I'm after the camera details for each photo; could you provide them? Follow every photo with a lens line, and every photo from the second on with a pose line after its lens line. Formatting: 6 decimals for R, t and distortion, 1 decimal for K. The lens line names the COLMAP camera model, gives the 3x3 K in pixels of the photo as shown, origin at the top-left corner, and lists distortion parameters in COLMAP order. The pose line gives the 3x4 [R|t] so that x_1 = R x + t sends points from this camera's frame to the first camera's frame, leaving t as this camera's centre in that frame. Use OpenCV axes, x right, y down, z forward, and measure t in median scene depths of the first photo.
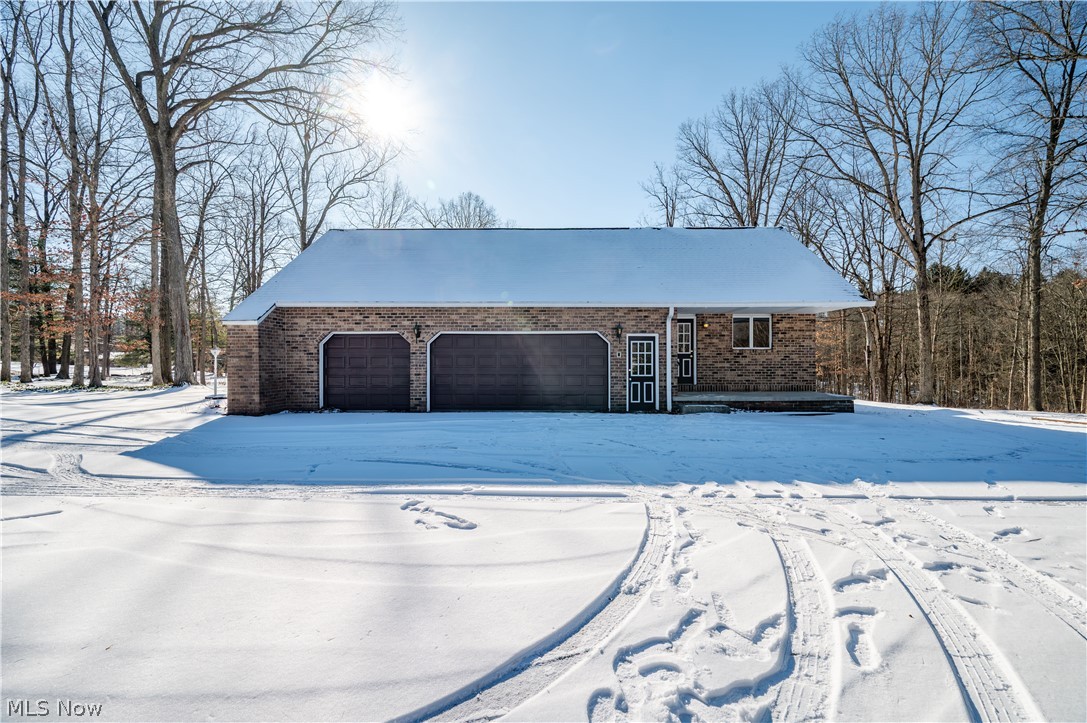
lens RADIAL K [[428.9, 0, 539.0], [0, 428.9, 357.8], [0, 0, 1]] dist [-0.002284, -0.000276]
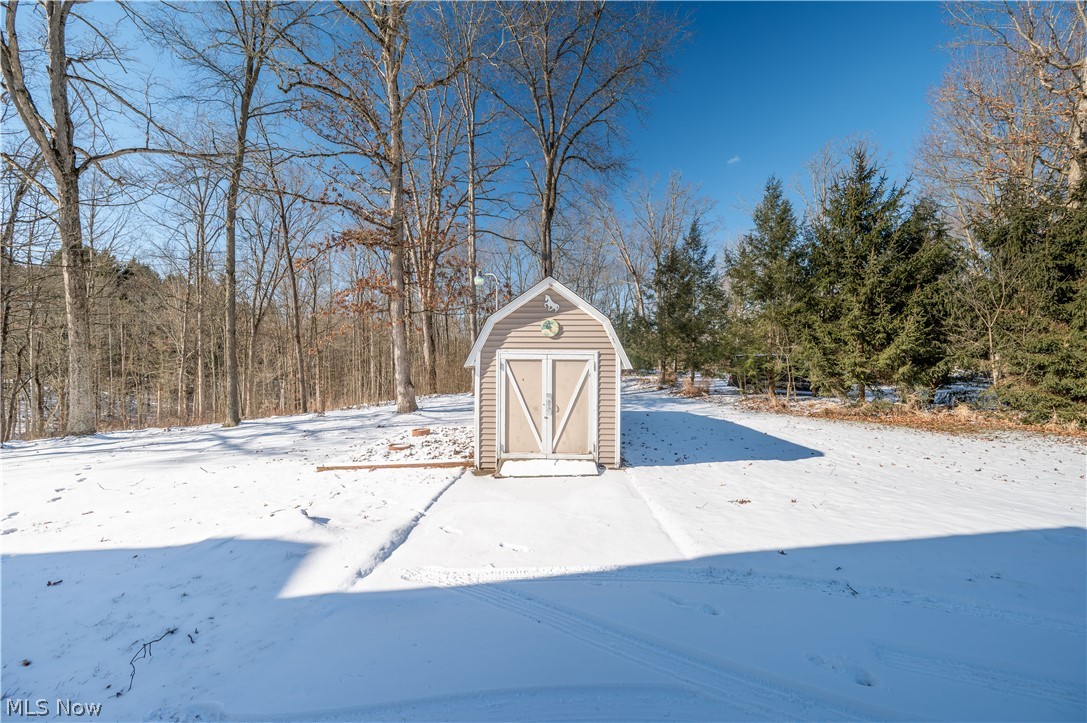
lens RADIAL K [[428.9, 0, 541.4], [0, 428.9, 361.3], [0, 0, 1]] dist [-0.002284, -0.000276]
pose [[-0.006340, -0.014386, 0.999876, 0.382896], [-0.001796, 0.999895, 0.014375, -0.003514], [-0.999978, -0.001705, -0.006366, 0.453761]]
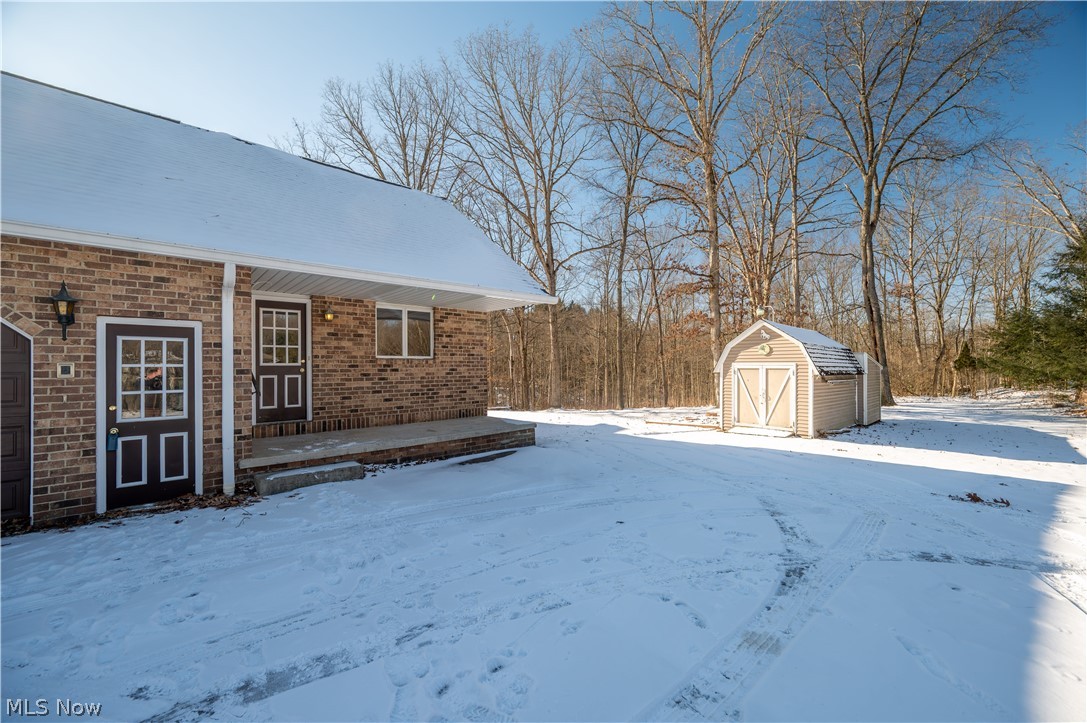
lens RADIAL K [[428.9, 0, 560.1], [0, 428.9, 365.0], [0, 0, 1]] dist [-0.002284, -0.000276]
pose [[0.703501, -0.002085, 0.710691, 0.120758], [0.004708, 0.999987, -0.001726, -0.004963], [-0.710679, 0.004561, 0.703502, 0.228184]]
